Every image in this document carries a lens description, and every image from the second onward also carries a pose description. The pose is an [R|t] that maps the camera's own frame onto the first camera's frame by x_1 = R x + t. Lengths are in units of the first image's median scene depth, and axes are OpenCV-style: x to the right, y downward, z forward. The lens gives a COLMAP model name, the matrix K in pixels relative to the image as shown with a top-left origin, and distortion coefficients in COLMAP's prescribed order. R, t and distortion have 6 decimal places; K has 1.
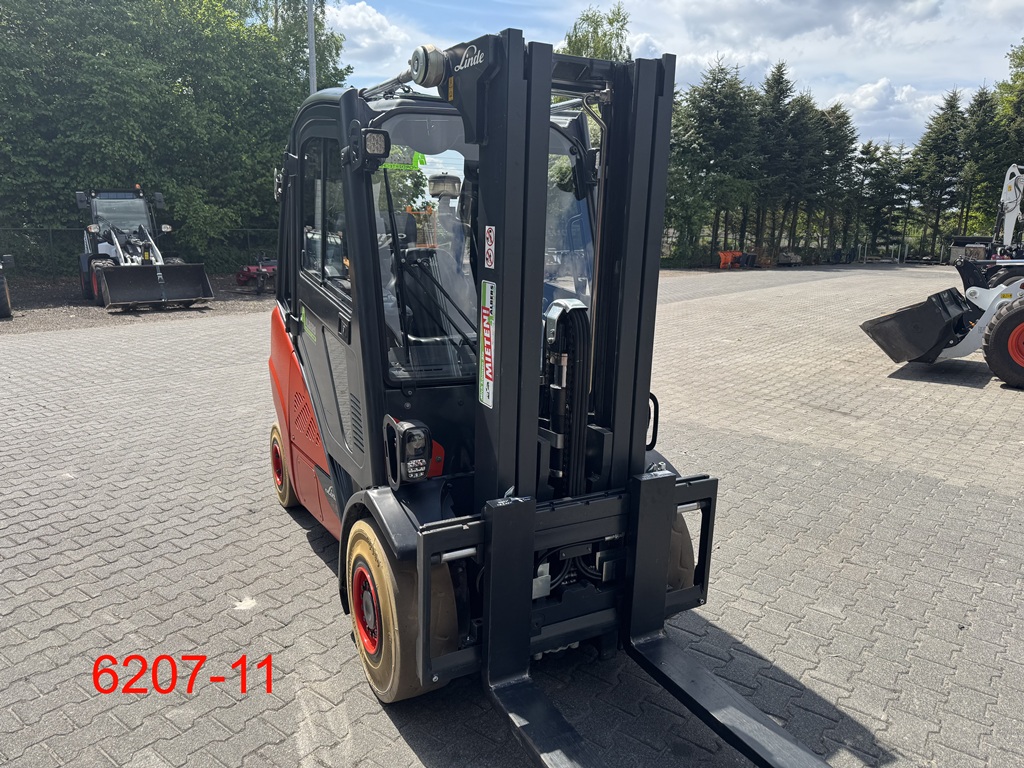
lens RADIAL K [[721.1, 0, 520.8], [0, 721.1, 404.6], [0, 0, 1]] dist [0.043160, -0.045813]
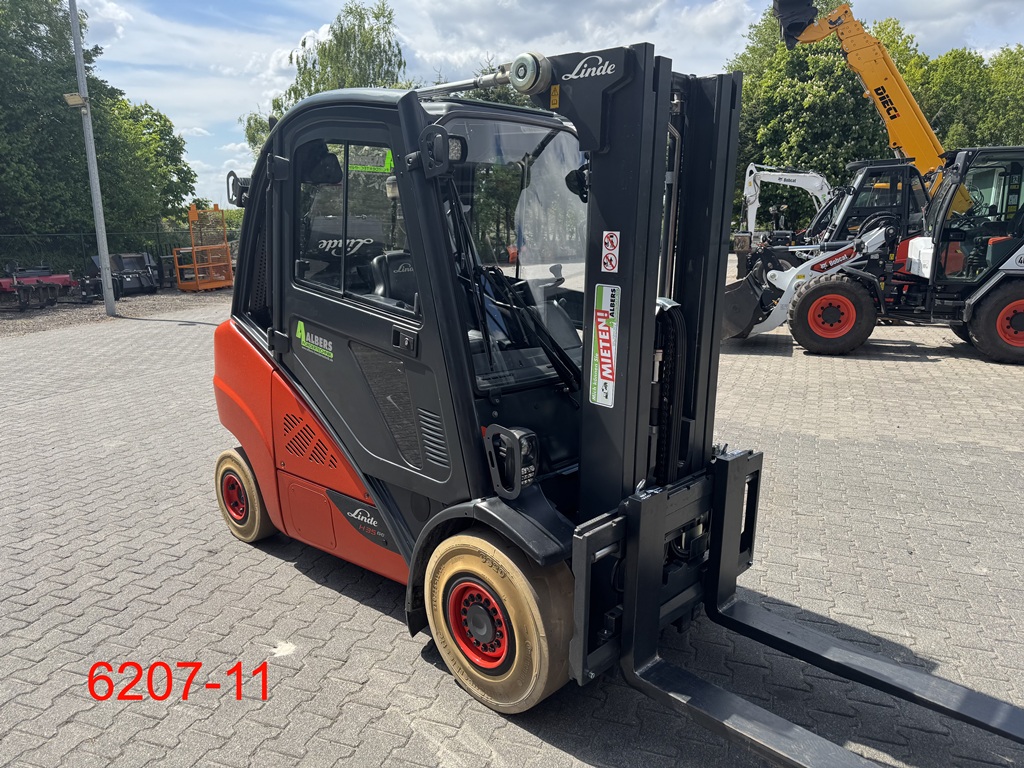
lens RADIAL K [[721.1, 0, 520.8], [0, 721.1, 404.6], [0, 0, 1]] dist [0.043160, -0.045813]
pose [[0.950594, -0.094511, 0.295700, -0.214246], [0.092732, 0.995489, 0.020067, -0.014410], [-0.296263, 0.008345, 0.955070, 0.022648]]
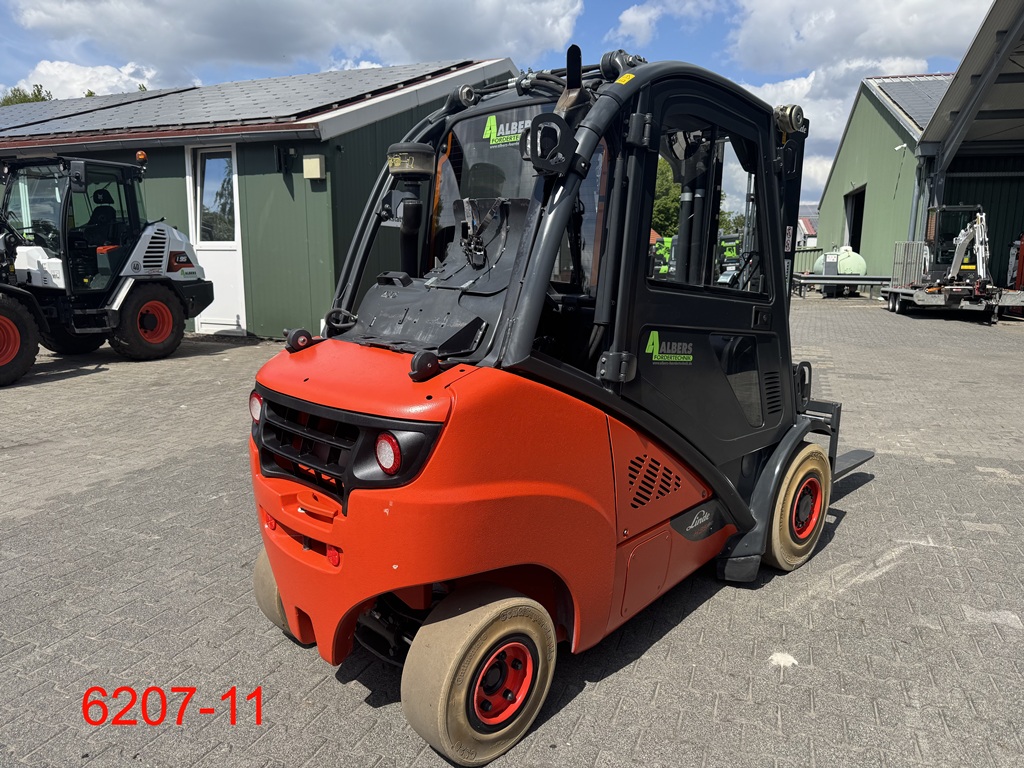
lens RADIAL K [[732.0, 0, 505.9], [0, 732.0, 386.4], [0, 0, 1]] dist [0.063112, -0.064702]
pose [[-0.273460, -0.204443, 0.939906, -0.669024], [0.219257, 0.938178, 0.267859, -0.217075], [-0.936561, 0.279330, -0.211728, 0.900936]]
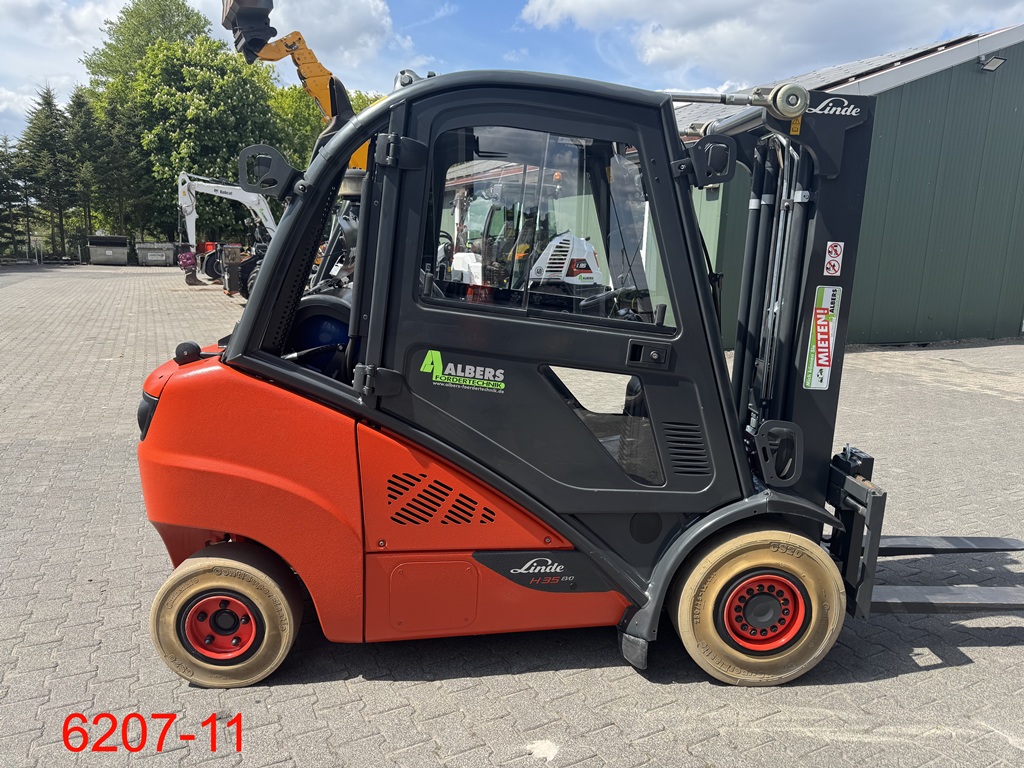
lens RADIAL K [[732.0, 0, 505.9], [0, 732.0, 386.4], [0, 0, 1]] dist [0.063112, -0.064702]
pose [[0.437483, -0.183291, 0.880348, -0.631835], [0.205745, 0.973439, 0.100429, -0.108376], [-0.875373, 0.137191, 0.463574, 0.407197]]
